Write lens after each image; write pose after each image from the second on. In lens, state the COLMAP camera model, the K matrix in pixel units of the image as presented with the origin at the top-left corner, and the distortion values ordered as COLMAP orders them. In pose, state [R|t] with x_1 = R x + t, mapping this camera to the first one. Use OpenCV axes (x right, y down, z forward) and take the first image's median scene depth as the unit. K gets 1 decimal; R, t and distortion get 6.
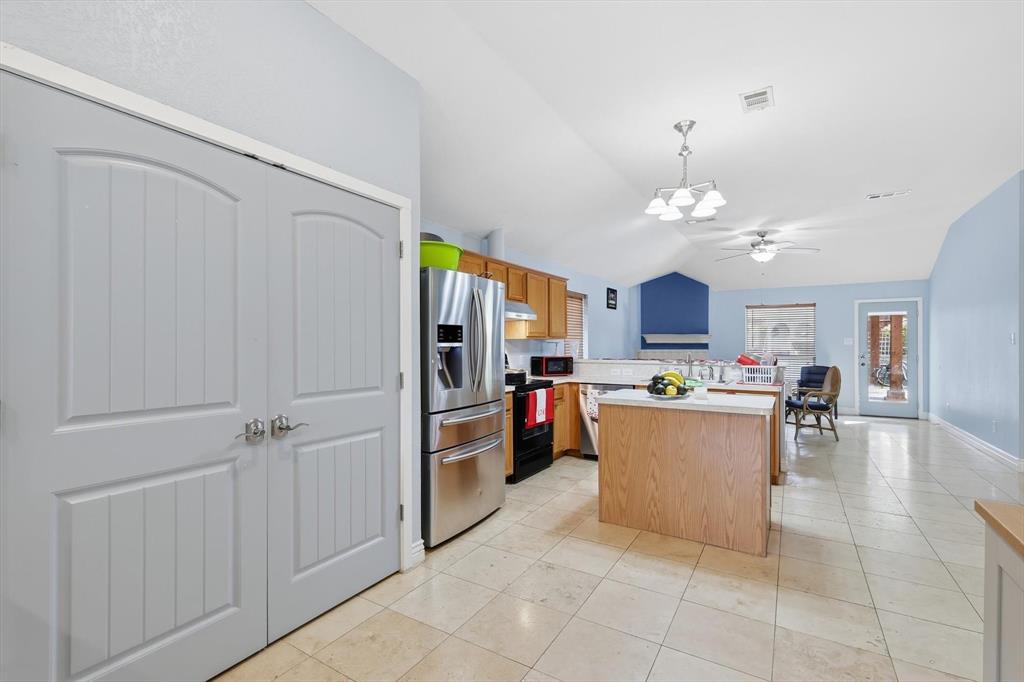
lens RADIAL K [[453.3, 0, 518.5], [0, 453.3, 348.0], [0, 0, 1]] dist [0.003388, -0.000633]
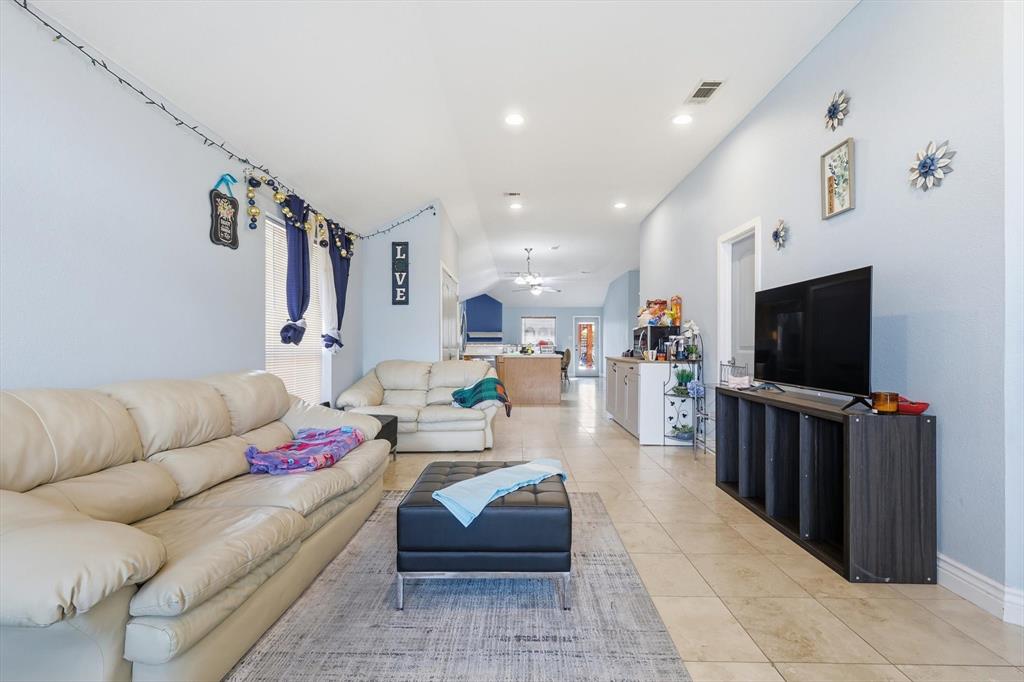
lens RADIAL K [[453.3, 0, 514.0], [0, 453.3, 341.6], [0, 0, 1]] dist [0.003388, -0.000633]
pose [[0.859906, 0.008002, 0.510391, -0.447492], [-0.001835, 0.999919, -0.012586, 0.027111], [-0.510450, 0.009886, 0.859851, -0.512550]]
